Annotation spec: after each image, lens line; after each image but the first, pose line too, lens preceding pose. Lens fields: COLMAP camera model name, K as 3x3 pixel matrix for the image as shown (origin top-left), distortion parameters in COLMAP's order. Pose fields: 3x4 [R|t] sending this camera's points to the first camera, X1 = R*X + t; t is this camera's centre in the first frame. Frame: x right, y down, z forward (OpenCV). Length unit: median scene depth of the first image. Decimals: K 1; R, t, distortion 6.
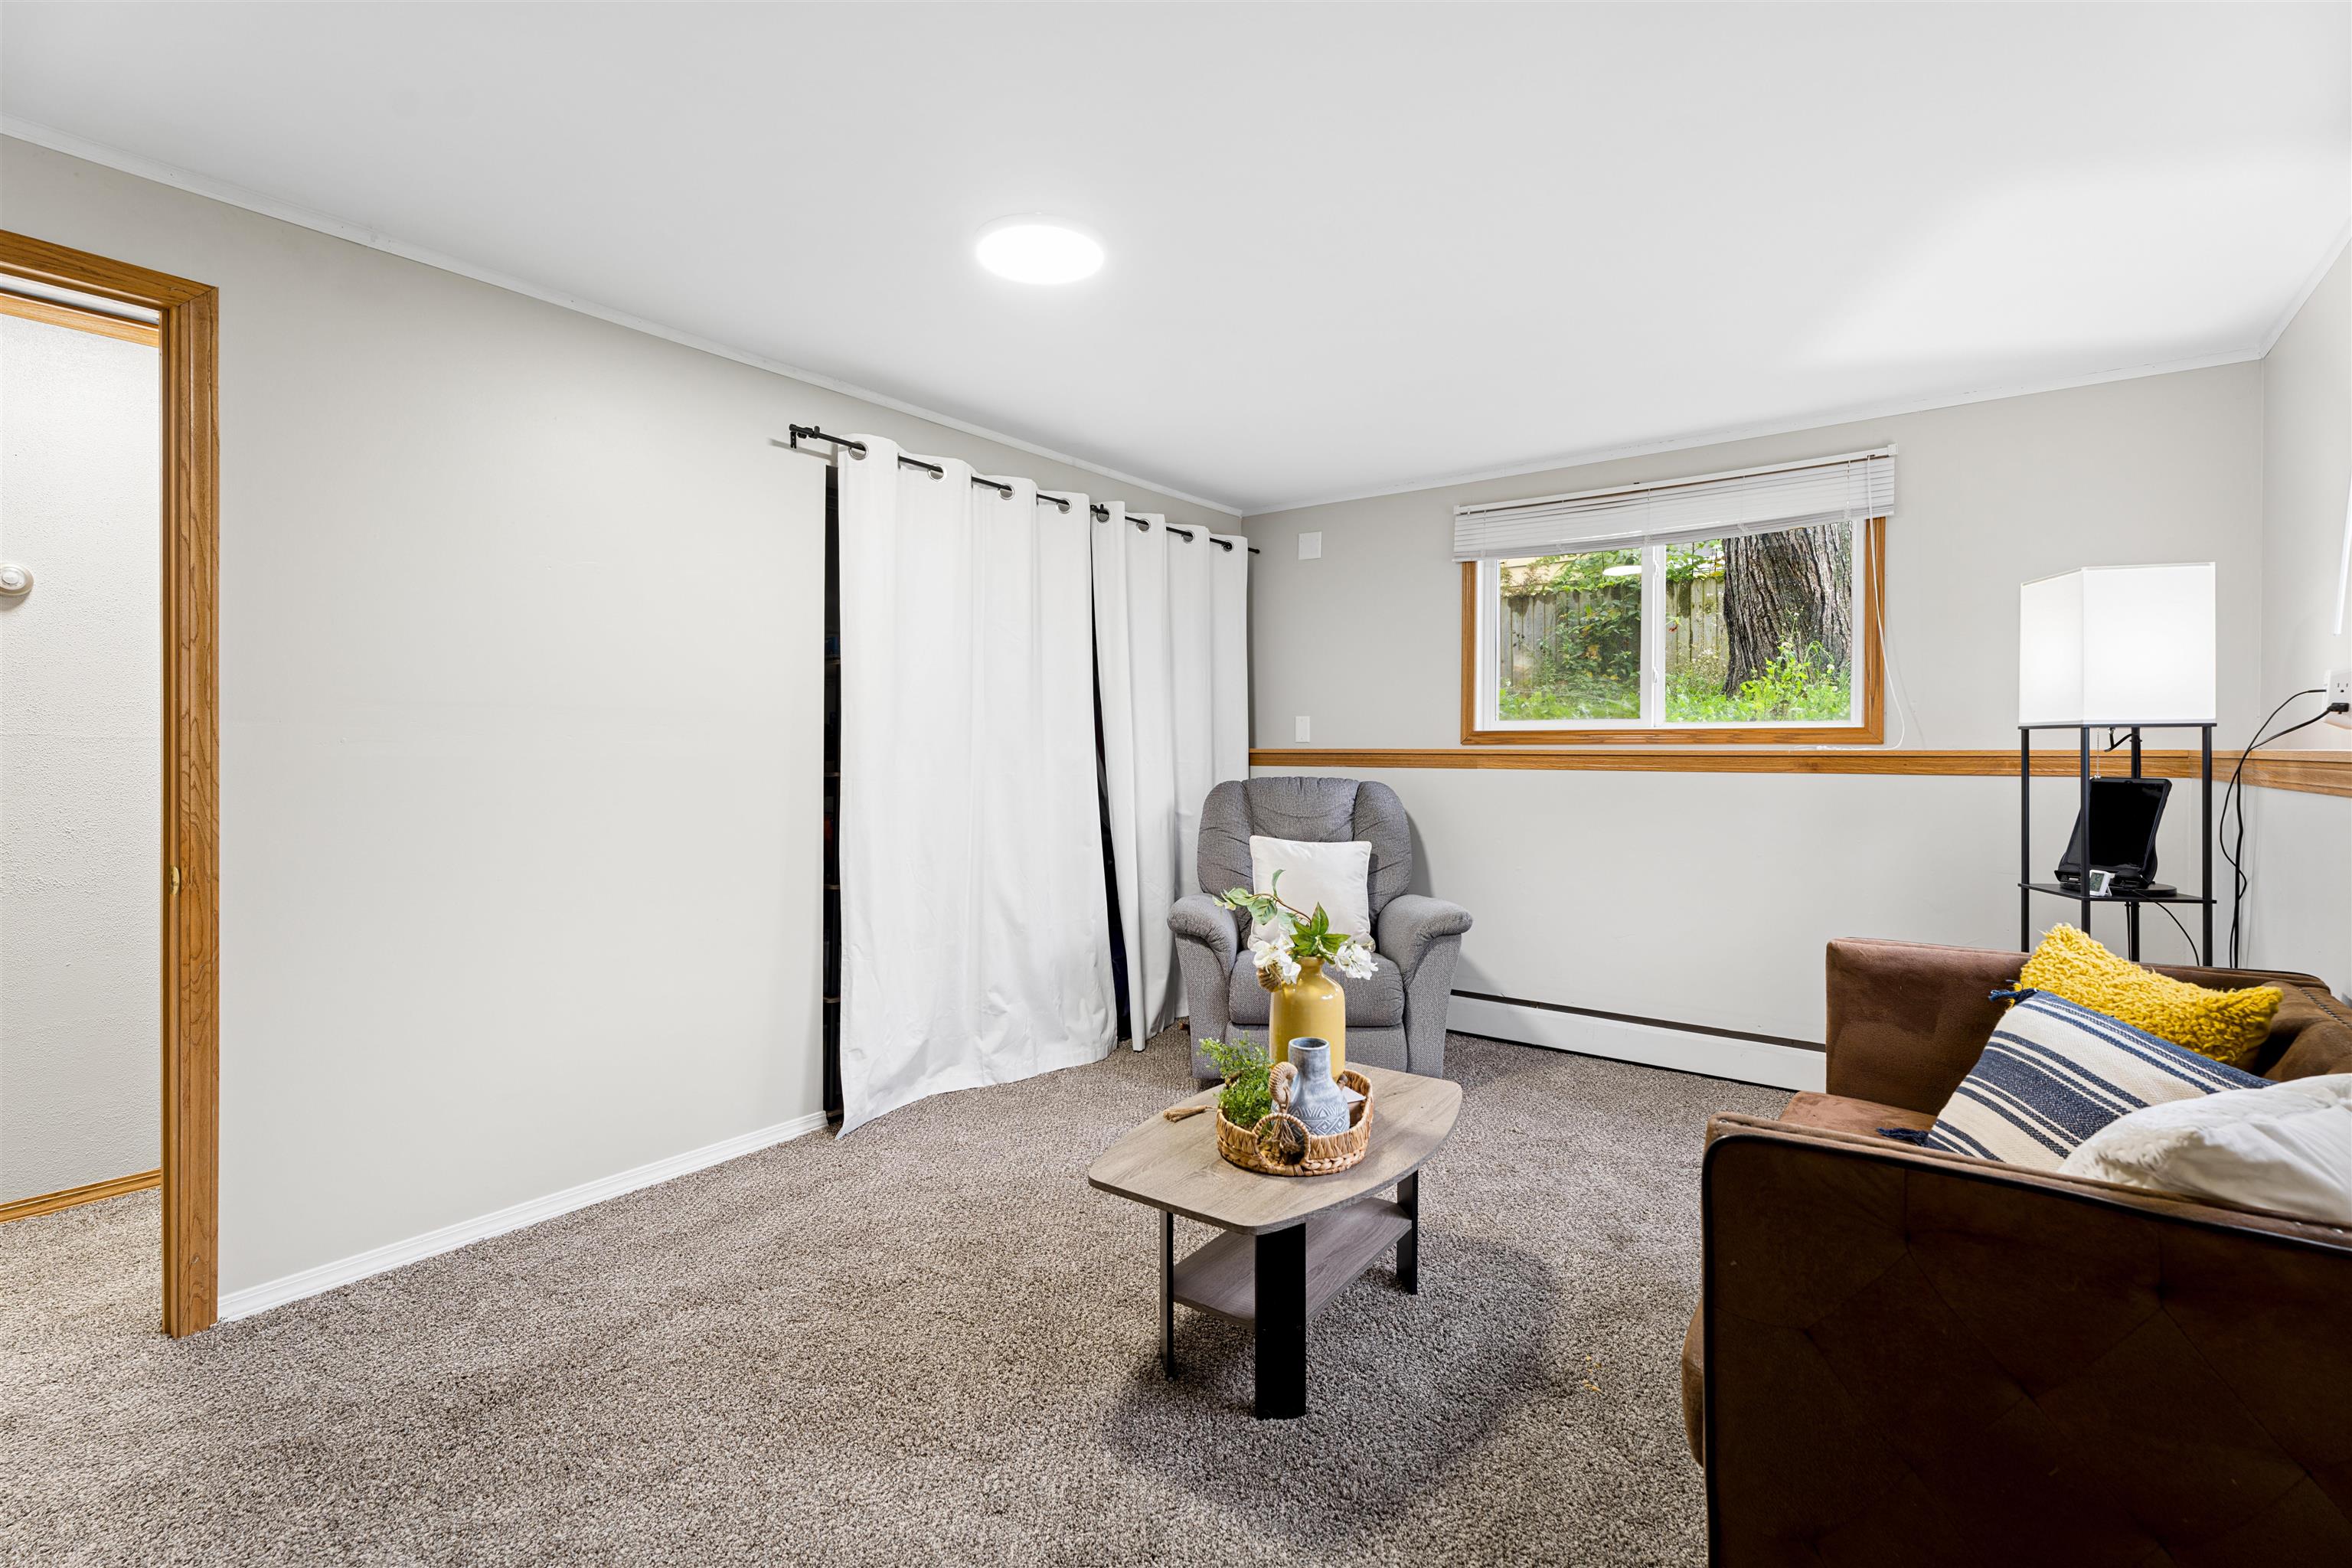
lens RADIAL K [[1052.8, 0, 1178.8], [0, 1052.8, 763.1], [0, 0, 1]] dist [0.001684, 0.000060]
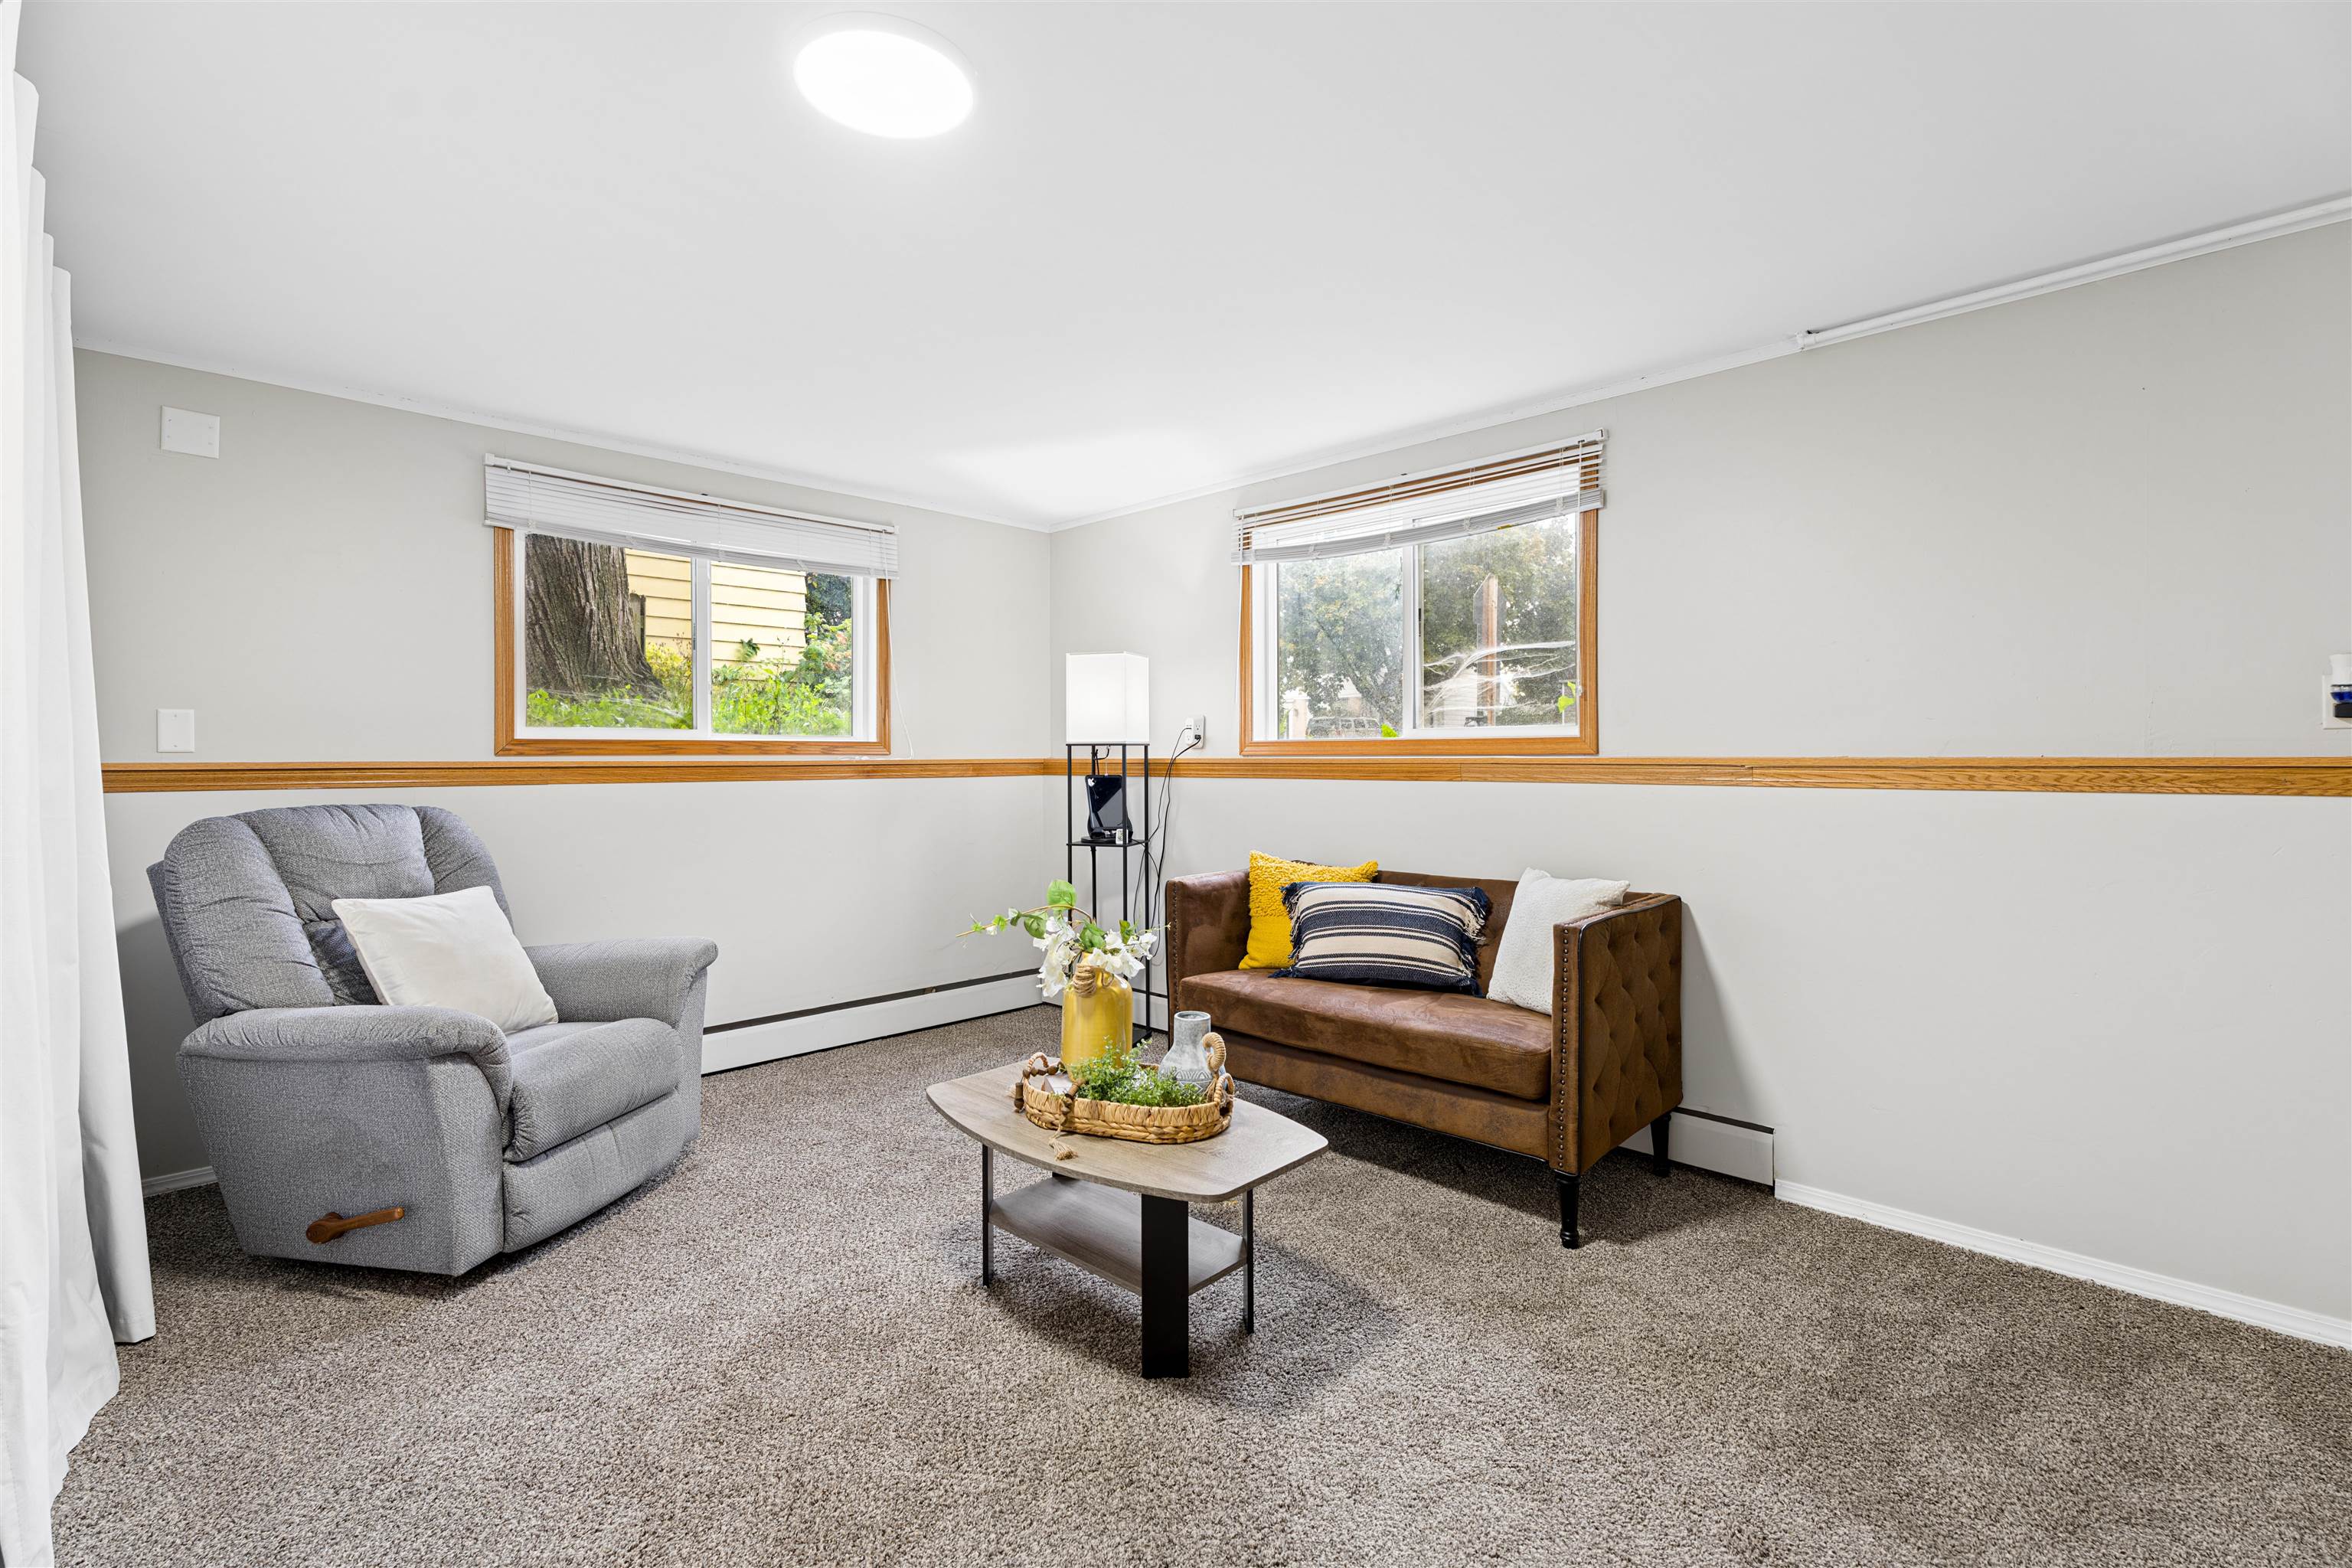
lens RADIAL K [[1052.8, 0, 1178.8], [0, 1052.8, 763.1], [0, 0, 1]] dist [0.001684, 0.000060]
pose [[0.118050, -0.008742, 0.992969, -0.754158], [0.017955, 0.999817, 0.006668, -0.013259], [-0.992845, 0.017041, 0.118185, 0.645564]]
